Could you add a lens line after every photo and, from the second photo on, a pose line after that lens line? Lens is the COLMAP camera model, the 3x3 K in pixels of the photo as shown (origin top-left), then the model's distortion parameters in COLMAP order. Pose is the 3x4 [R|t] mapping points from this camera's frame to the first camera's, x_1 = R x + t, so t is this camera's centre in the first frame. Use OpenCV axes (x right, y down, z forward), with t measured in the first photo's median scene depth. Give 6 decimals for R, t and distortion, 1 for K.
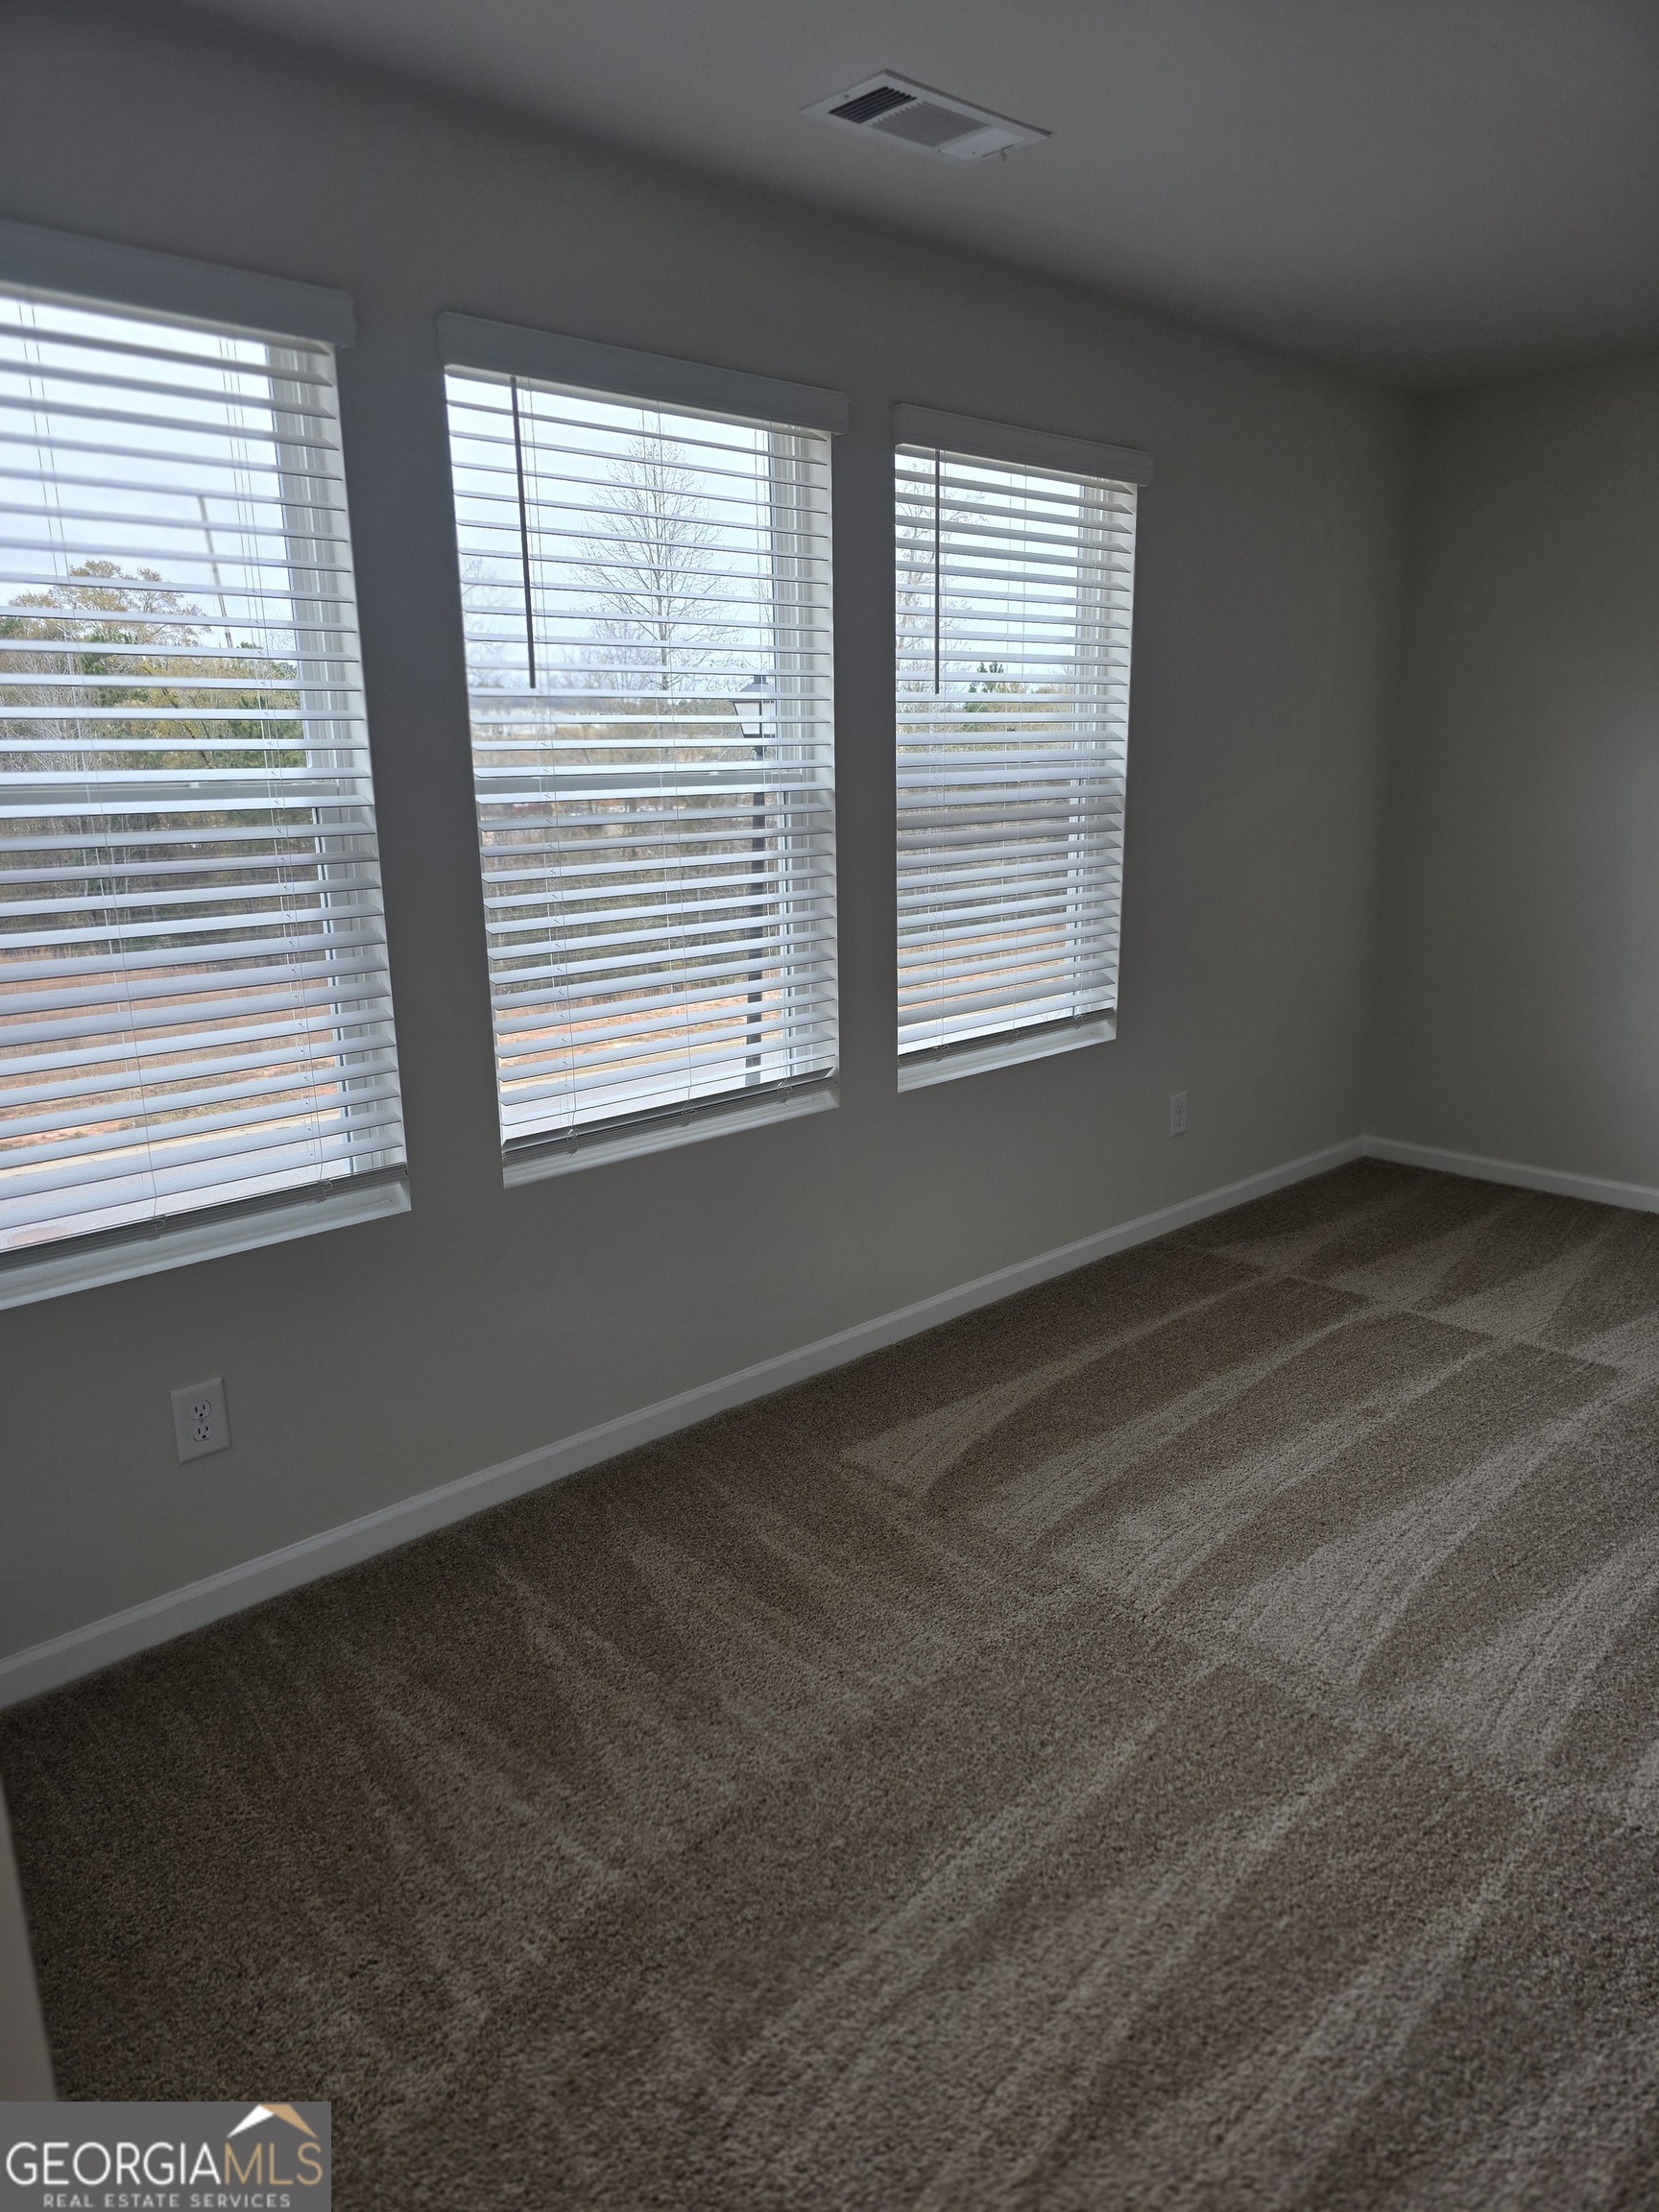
lens RADIAL K [[1497.6, 0, 834.3], [0, 1497.6, 1113.3], [0, 0, 1]] dist [0.057782, -0.041028]
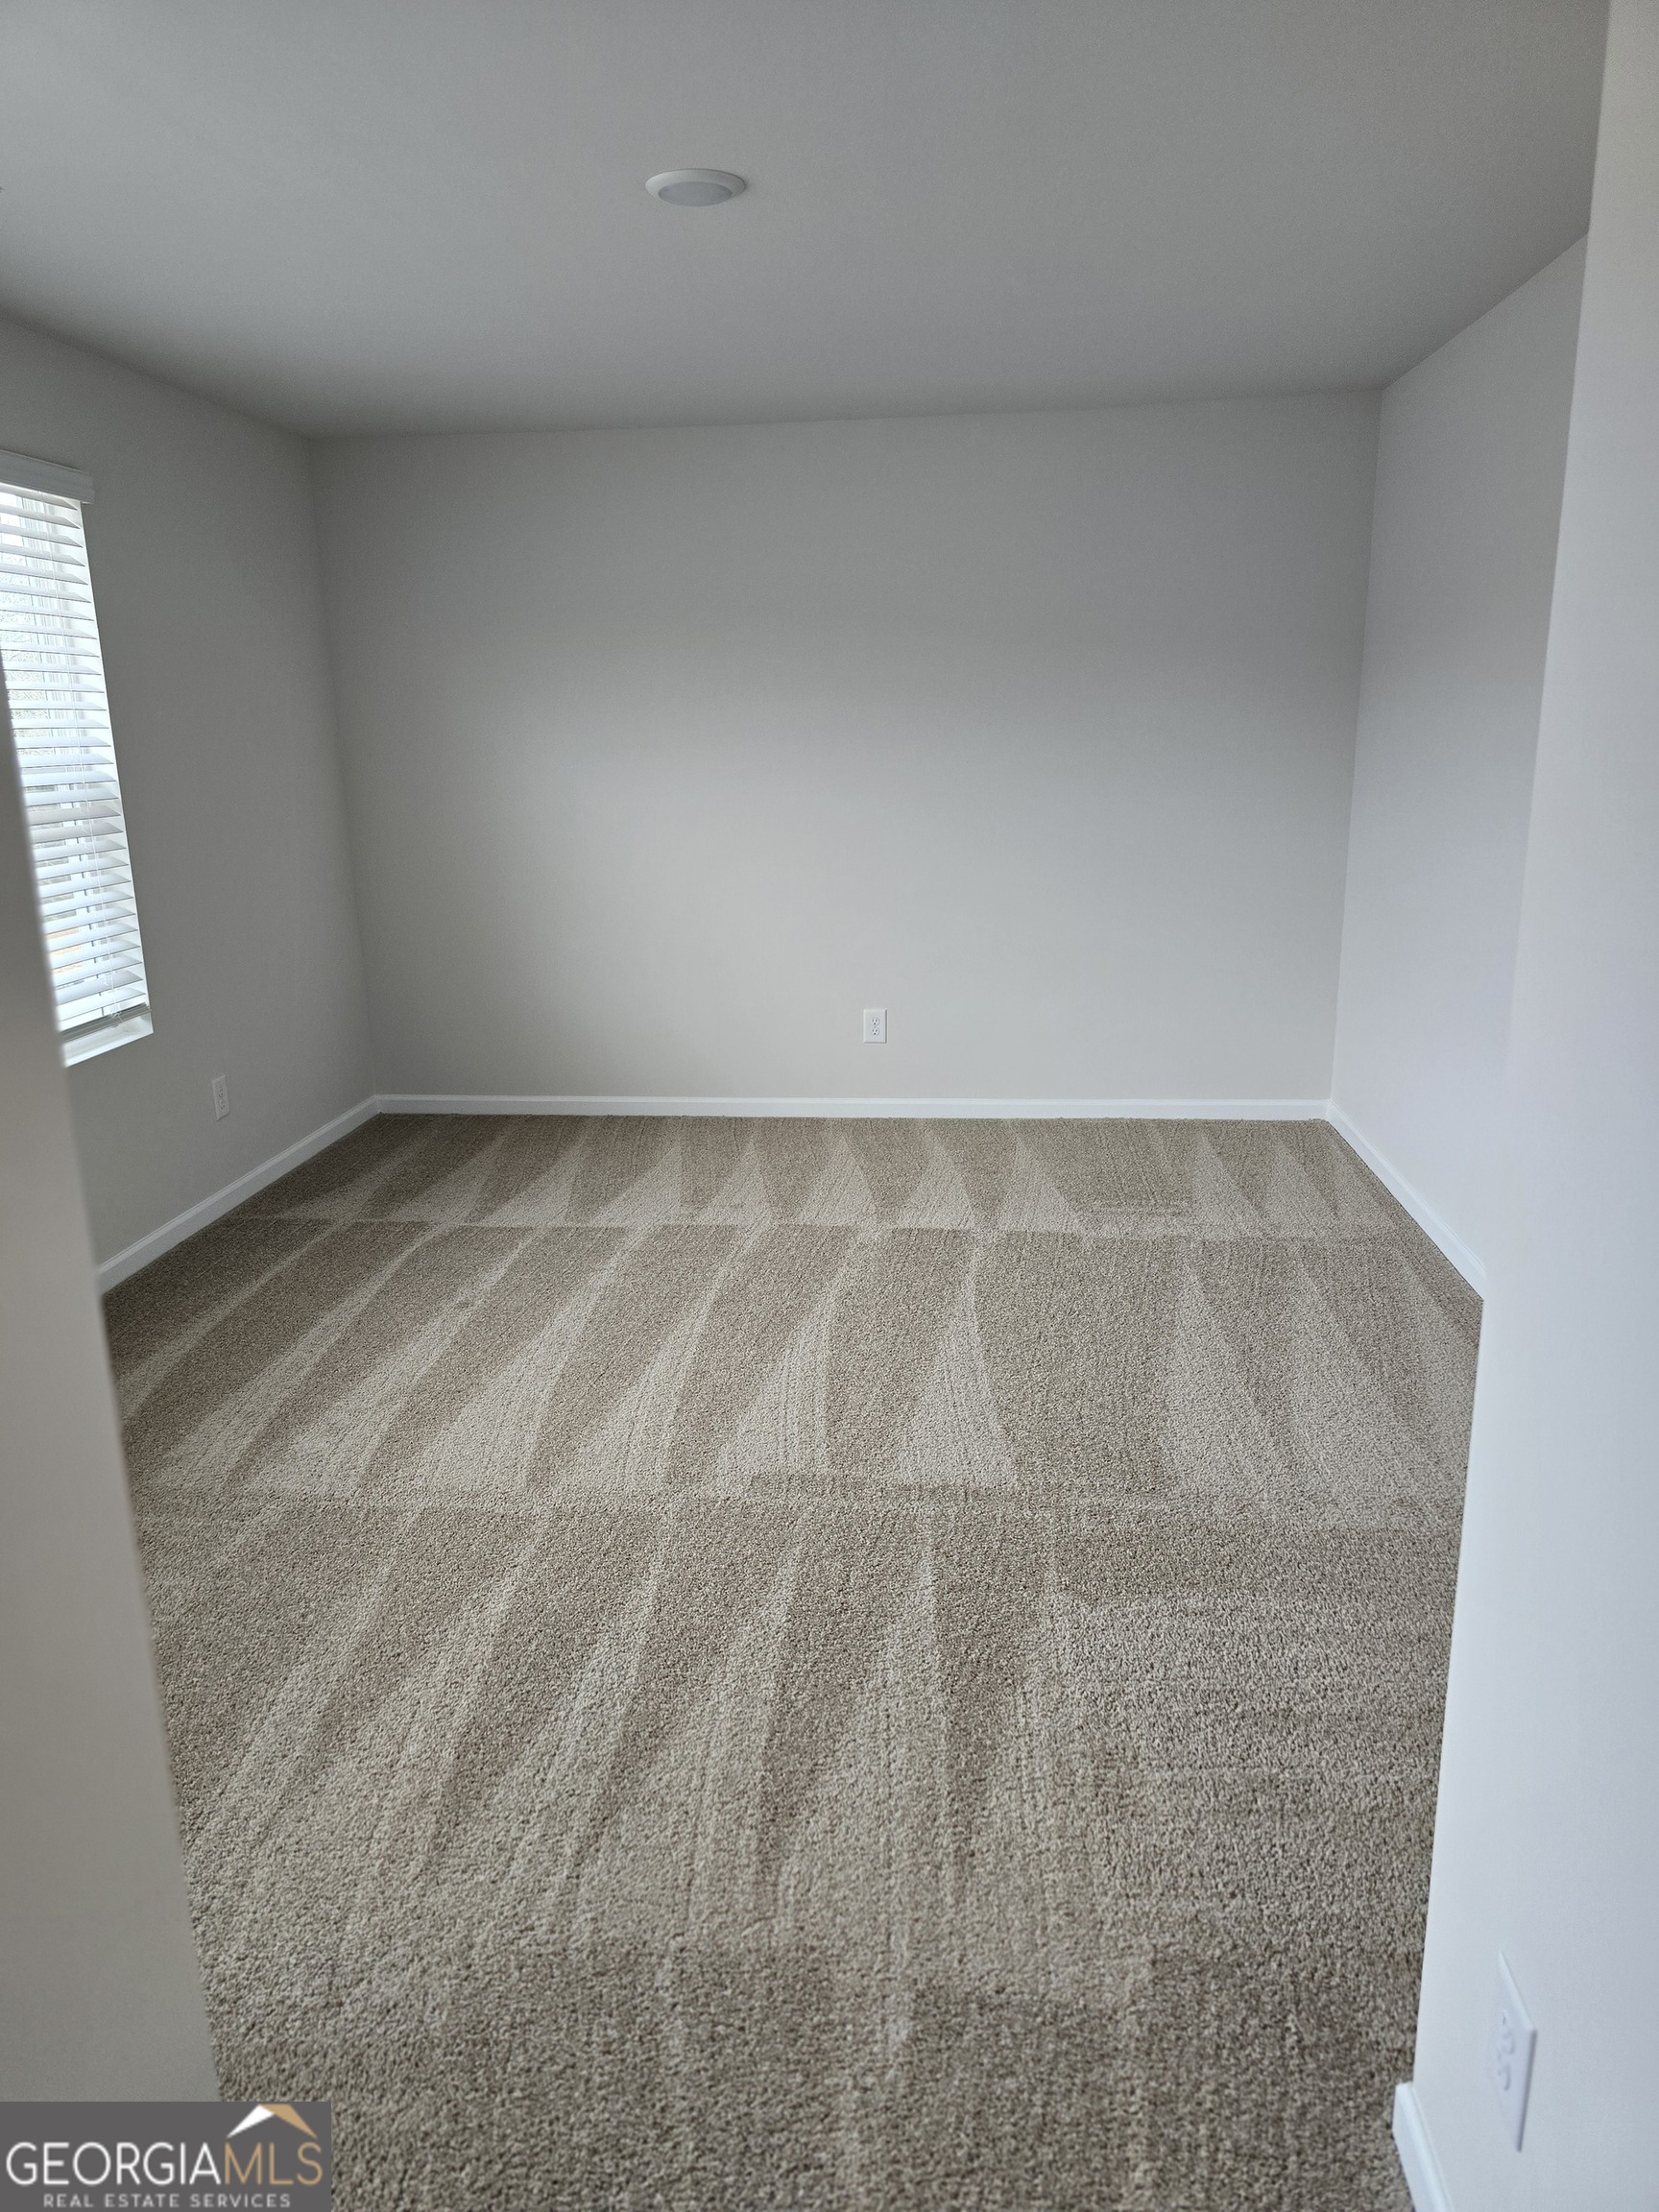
lens RADIAL K [[1497.6, 0, 843.1], [0, 1497.6, 1116.9], [0, 0, 1]] dist [0.057782, -0.041028]
pose [[0.751421, -0.172095, 0.636985, -0.153587], [0.171666, 0.983132, 0.063107, 0.027284], [-0.637101, 0.061928, 0.768289, -0.121194]]
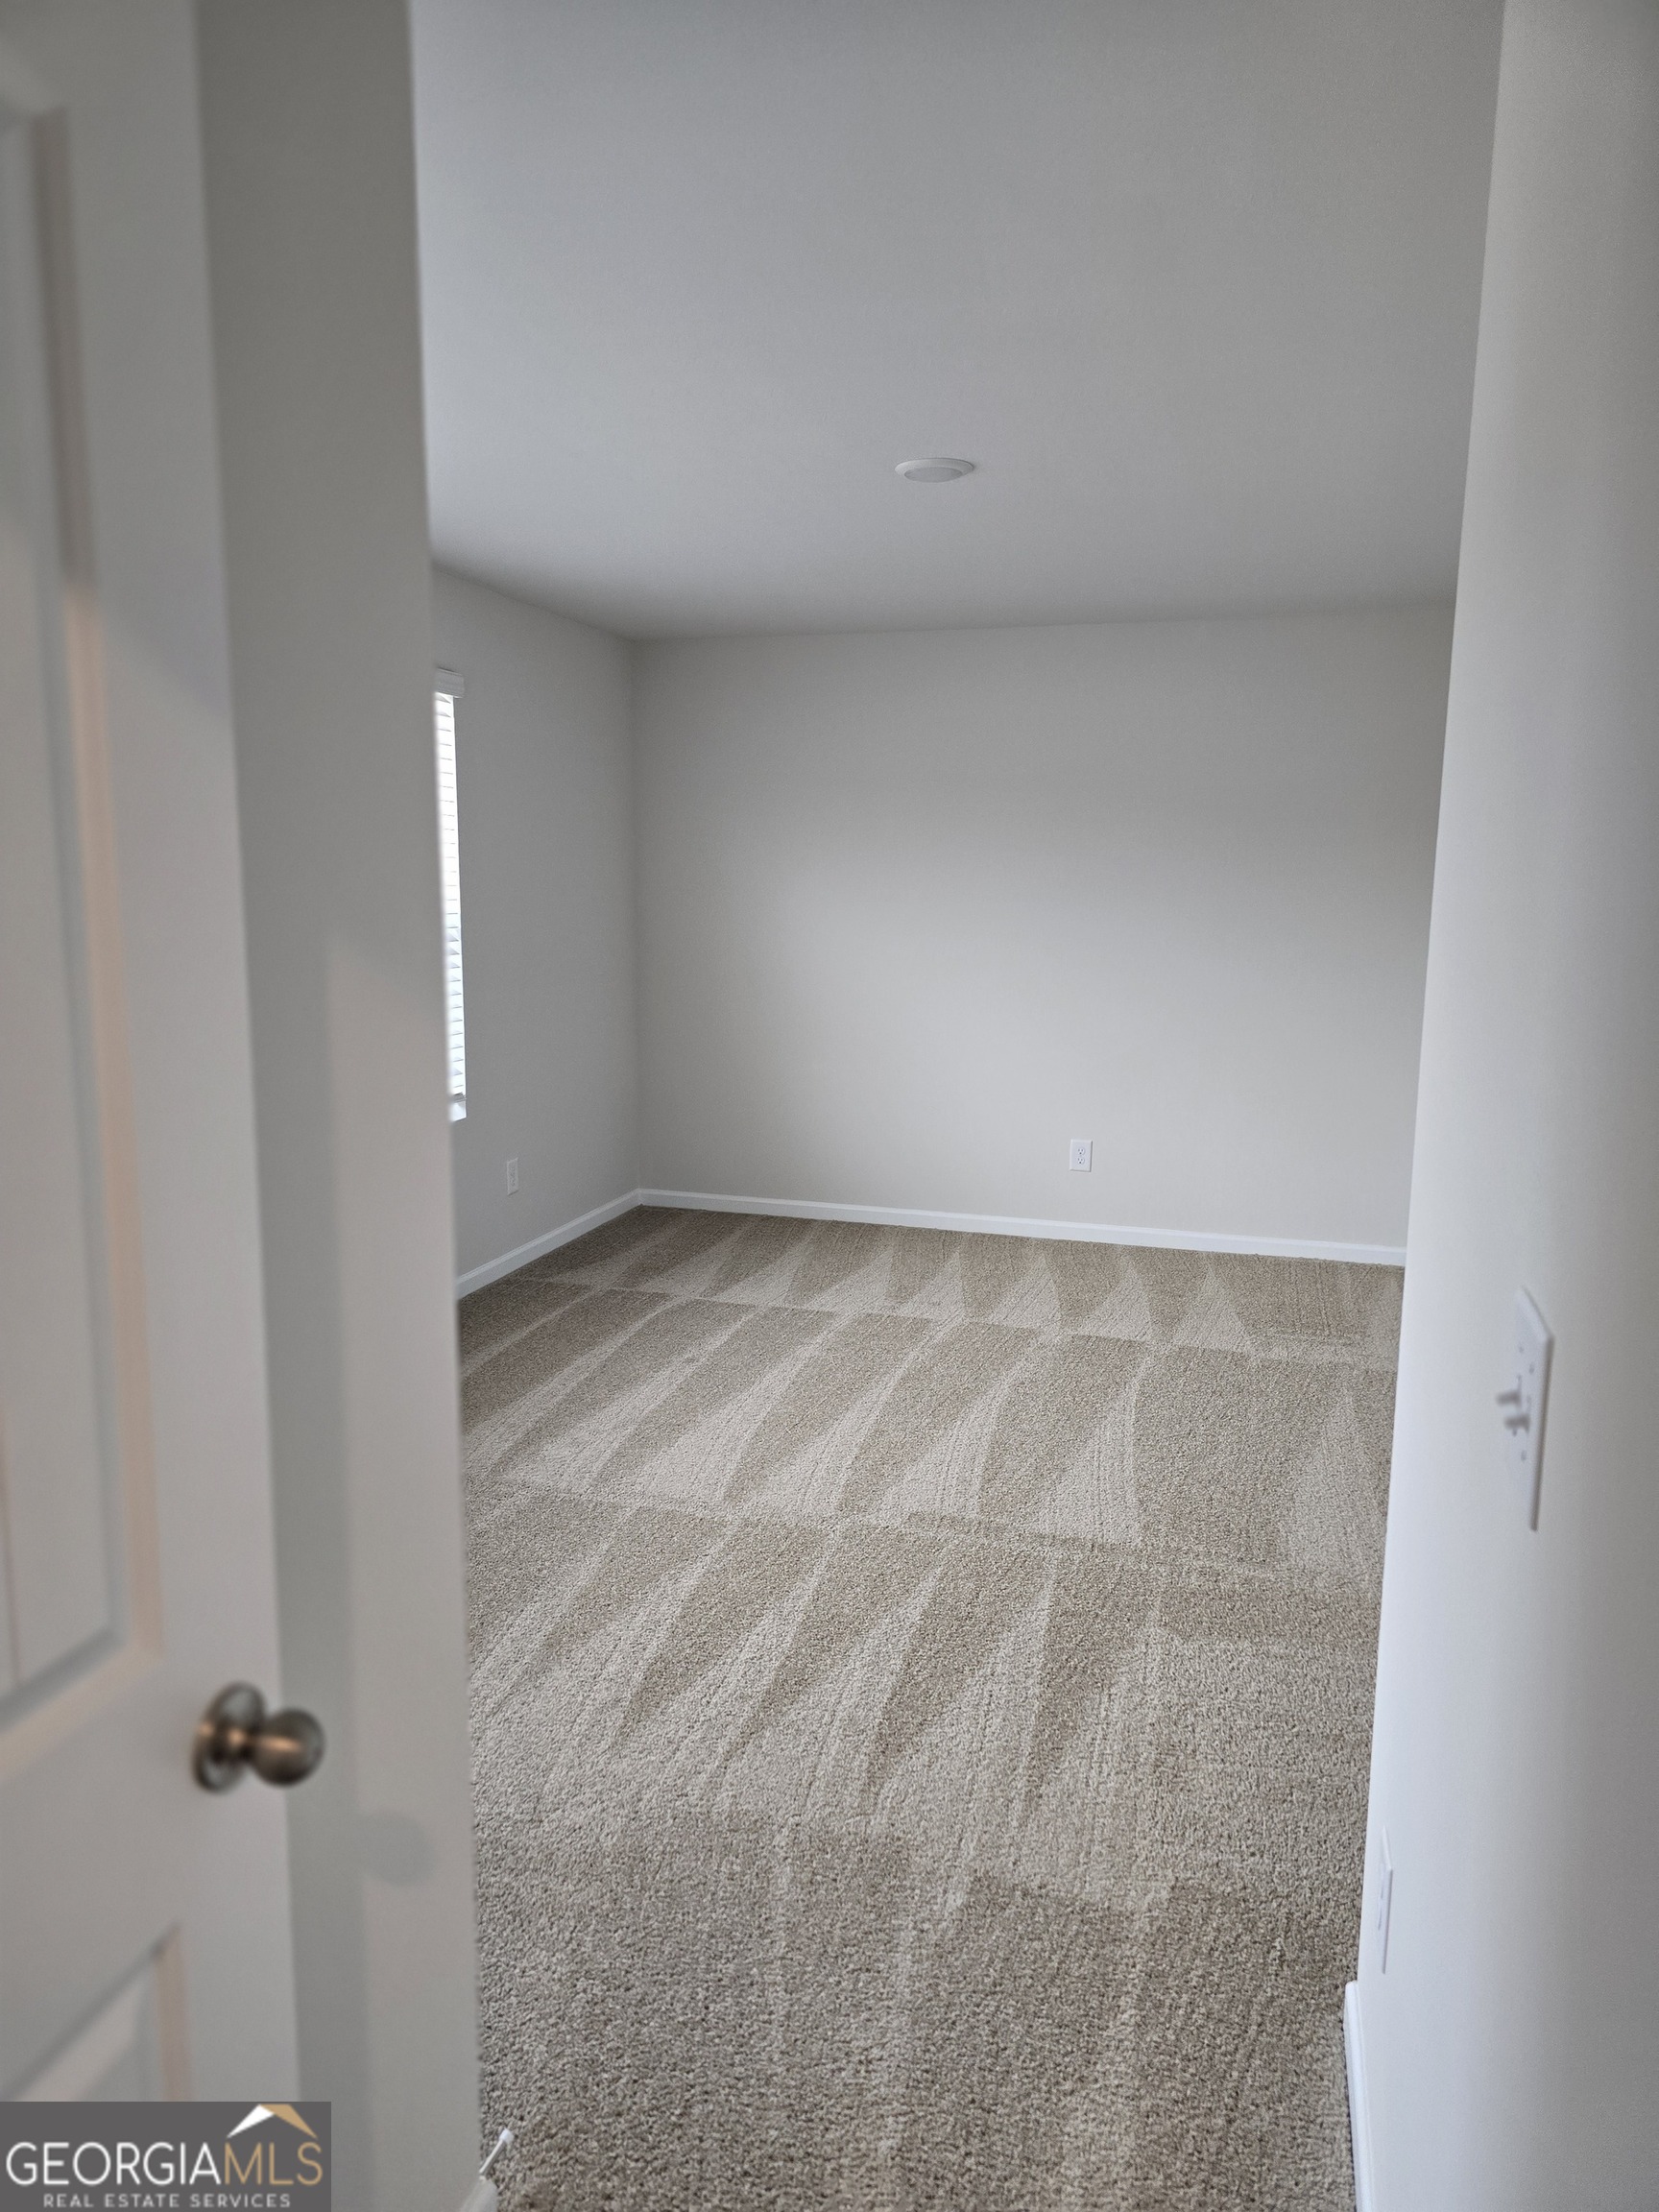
lens RADIAL K [[1497.6, 0, 853.4], [0, 1497.6, 1139.1], [0, 0, 1]] dist [0.057782, -0.041028]
pose [[0.855419, -0.070423, 0.513127, -0.218660], [0.107870, 0.993212, -0.043515, 0.069370], [-0.506580, 0.092575, 0.857209, -0.298596]]
